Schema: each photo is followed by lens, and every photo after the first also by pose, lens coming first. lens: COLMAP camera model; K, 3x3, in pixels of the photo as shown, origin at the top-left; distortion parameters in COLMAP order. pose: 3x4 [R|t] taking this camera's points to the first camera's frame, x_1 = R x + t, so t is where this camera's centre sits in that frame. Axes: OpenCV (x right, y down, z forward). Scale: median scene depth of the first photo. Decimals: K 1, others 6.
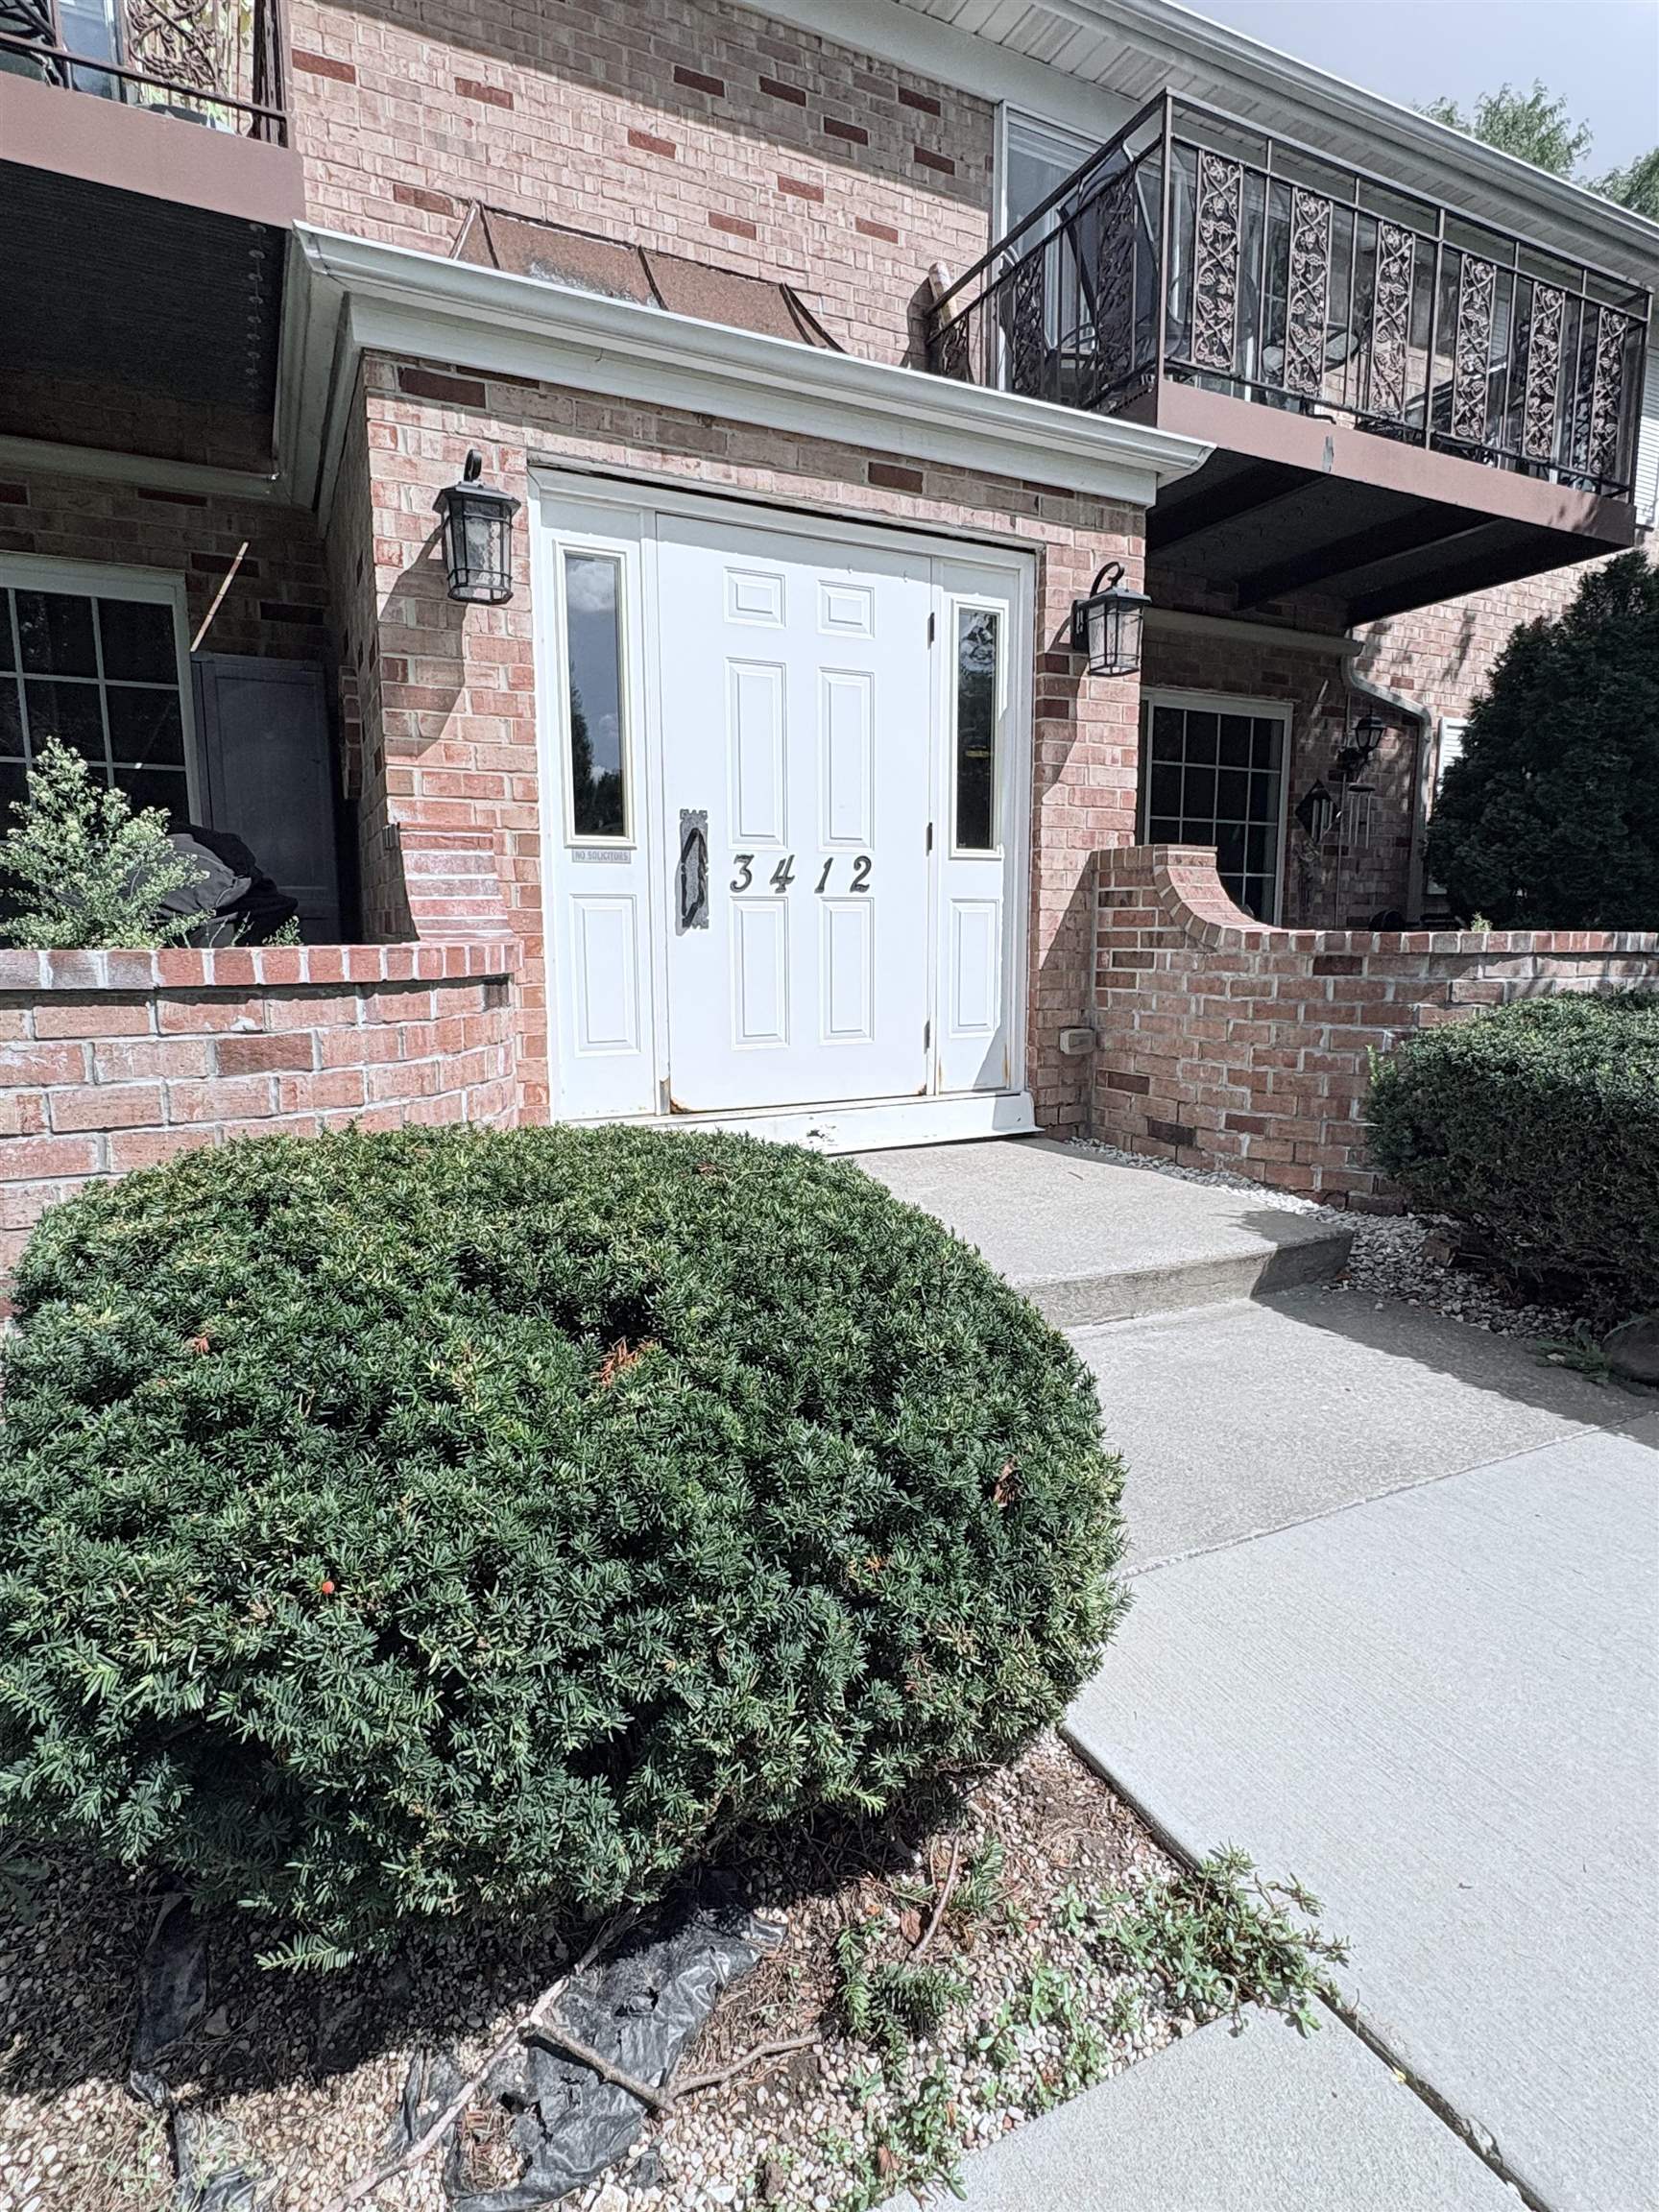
lens RADIAL K [[1164.1, 0, 826.7], [0, 1164.1, 1097.9], [0, 0, 1]] dist [-0.001630, -0.001056]
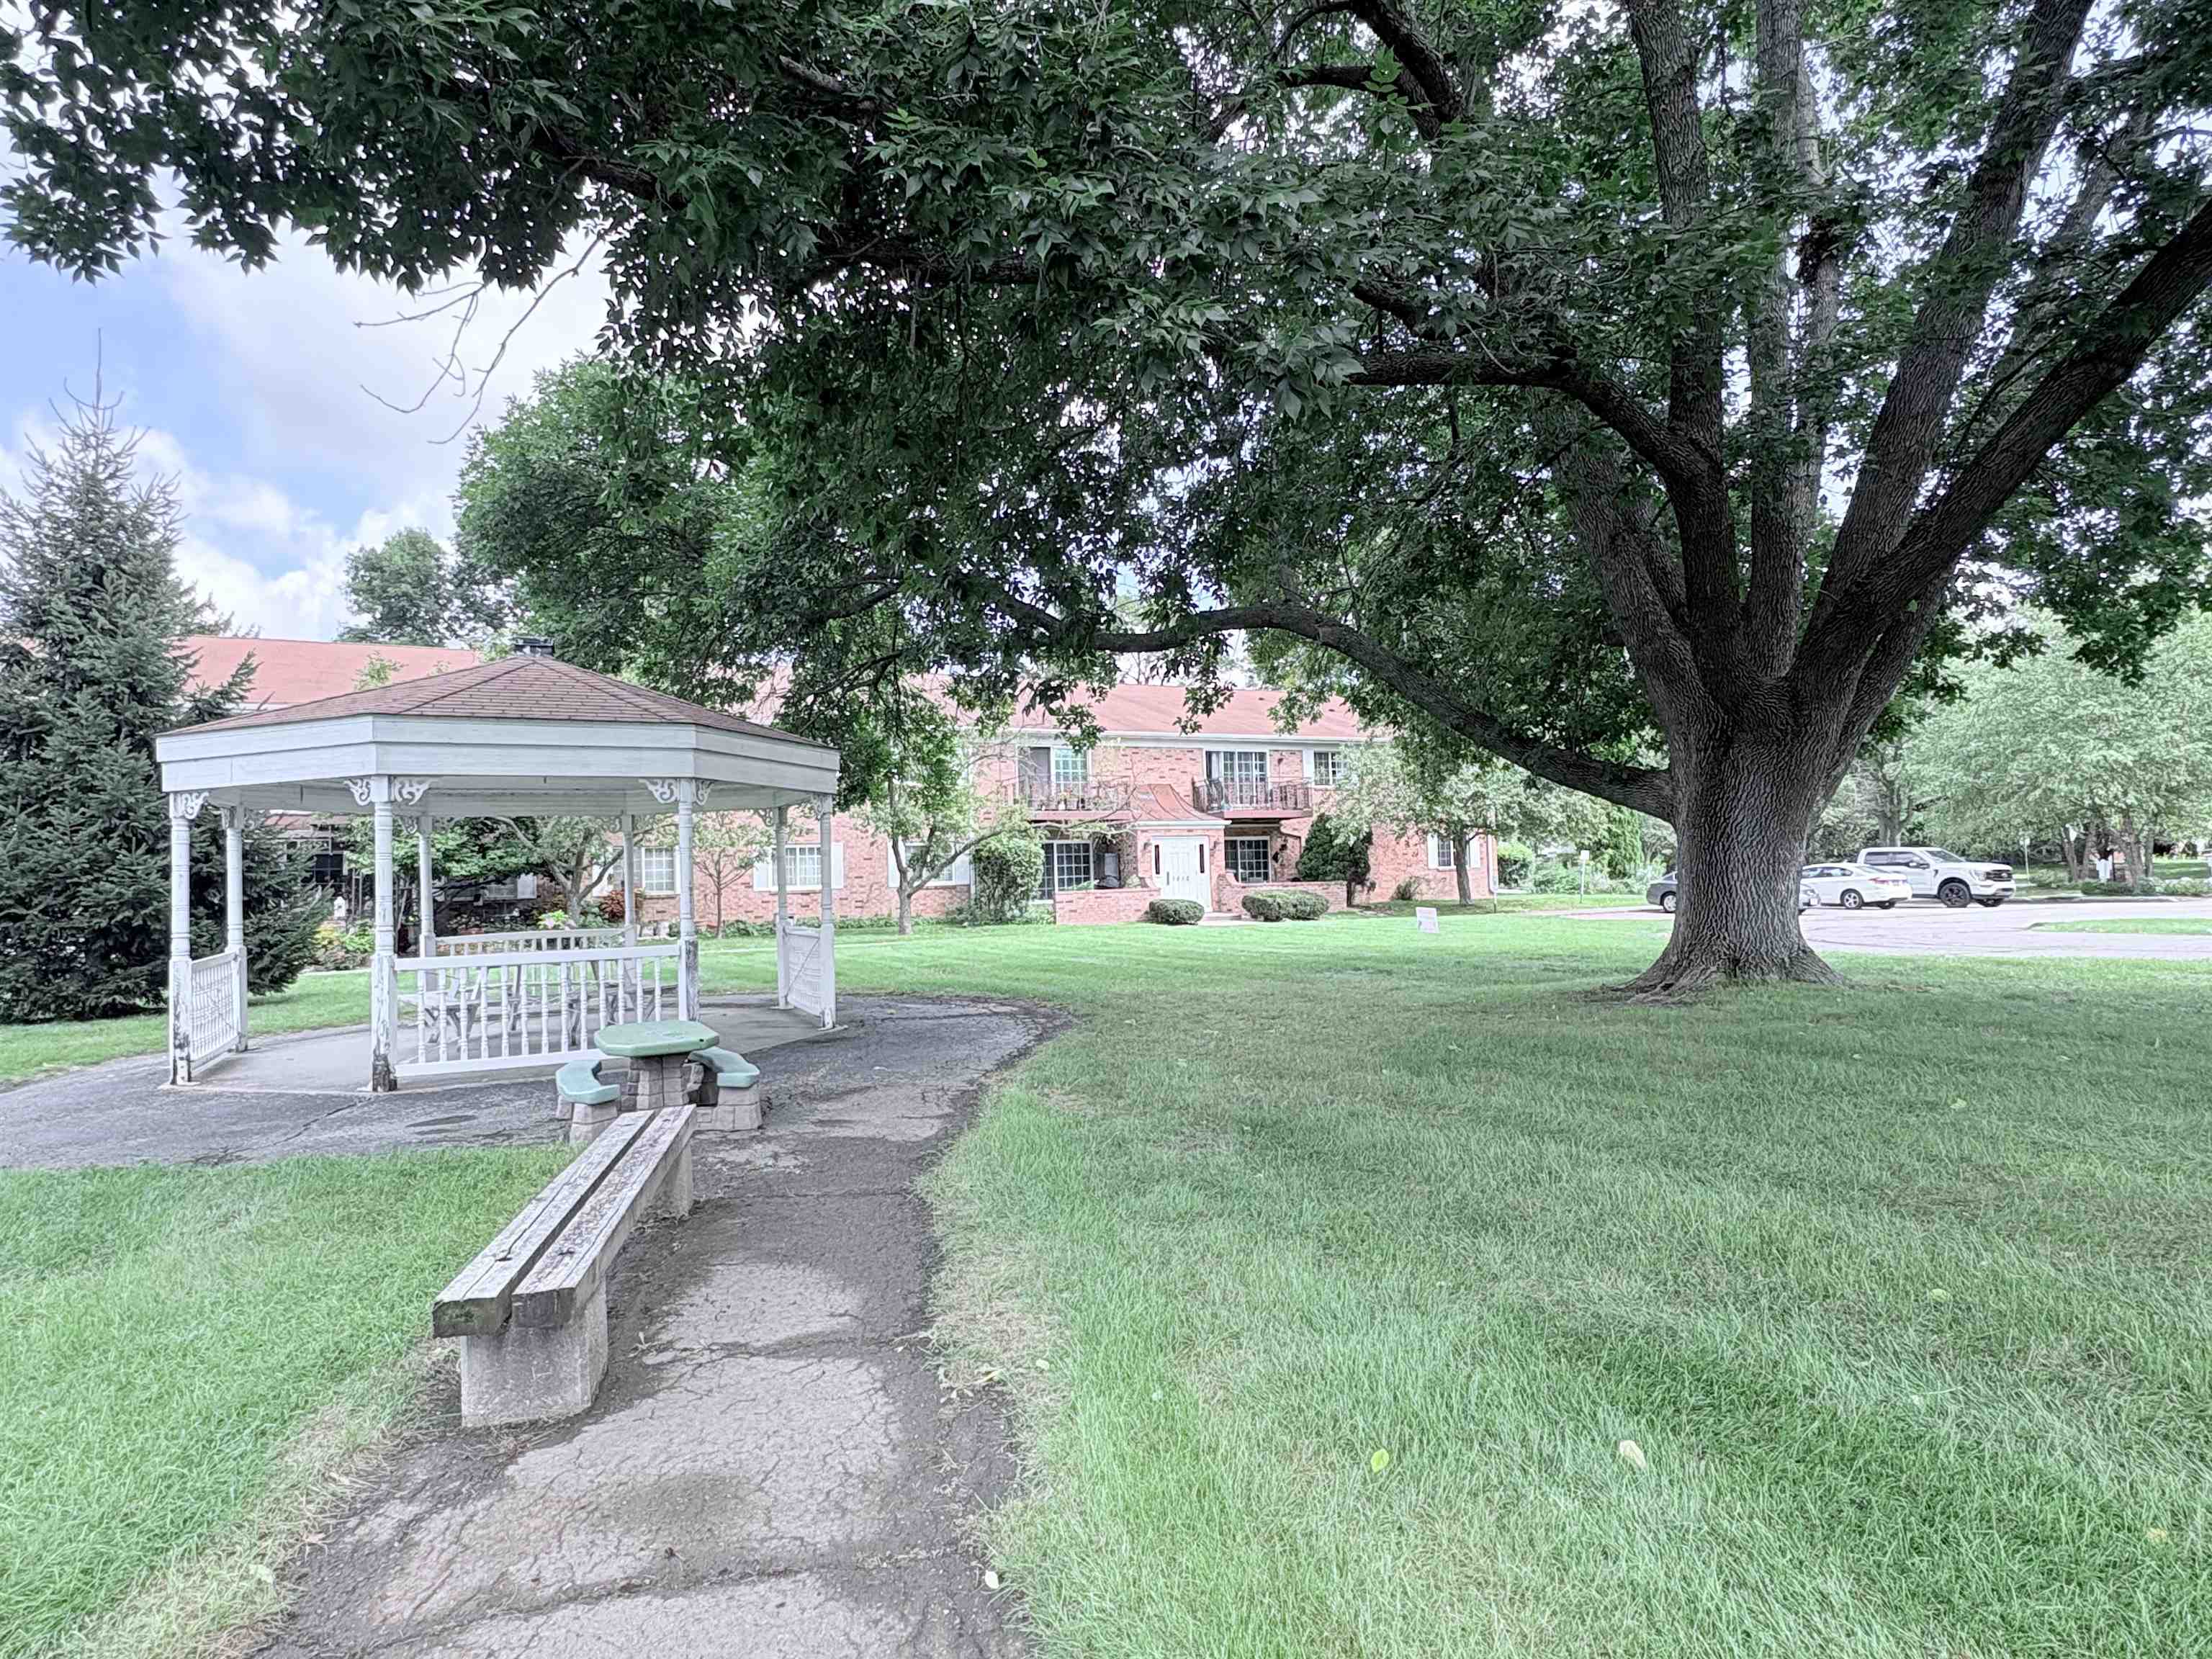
lens RADIAL K [[1164.1, 0, 1104.3], [0, 1164.1, 829.9], [0, 0, 1]] dist [-0.001630, -0.001056]
pose [[0.999512, -0.030780, -0.005274, -0.459114], [0.029252, 0.981939, -0.186925, 0.903993], [0.010932, 0.186679, 0.982360, -6.514445]]
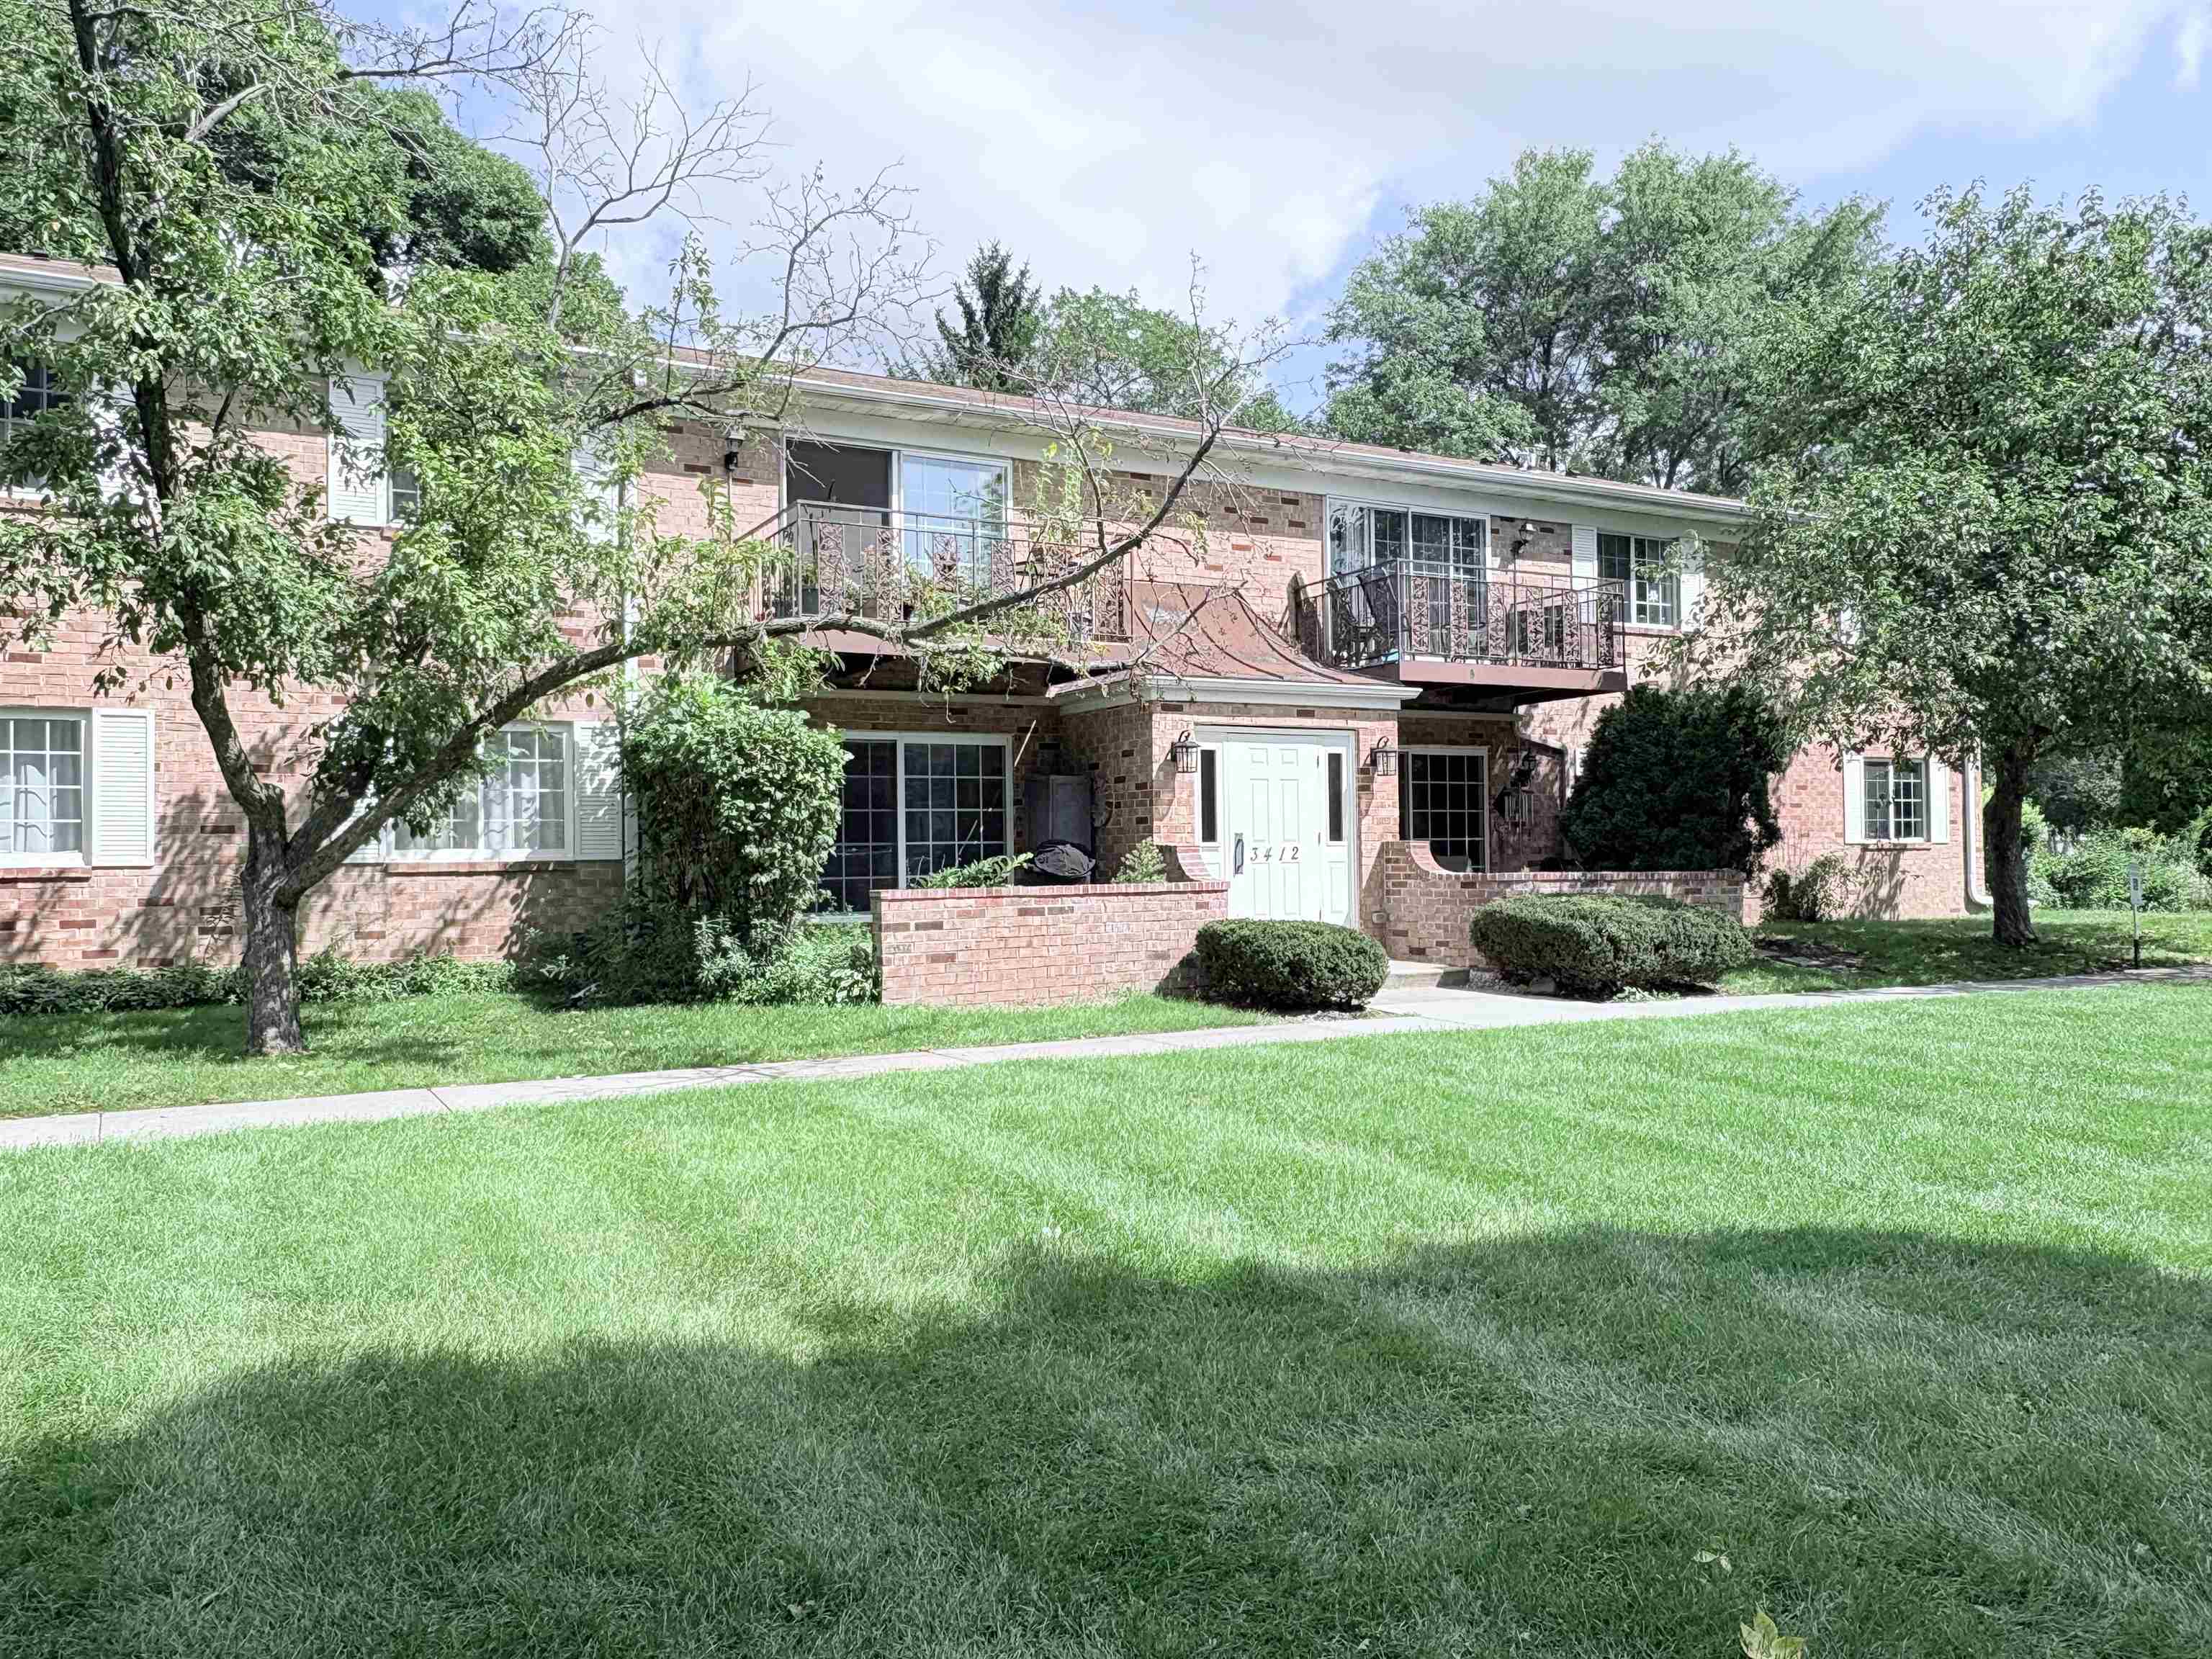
lens RADIAL K [[1612.8, 0, 1111.4], [0, 1612.8, 830.6], [0, 0, 1]] dist [0.002899, 0.000322]
pose [[0.998706, -0.010674, 0.049720, -0.541639], [0.018532, 0.986883, -0.160370, 0.319232], [-0.047356, 0.161084, 0.985804, -2.469590]]
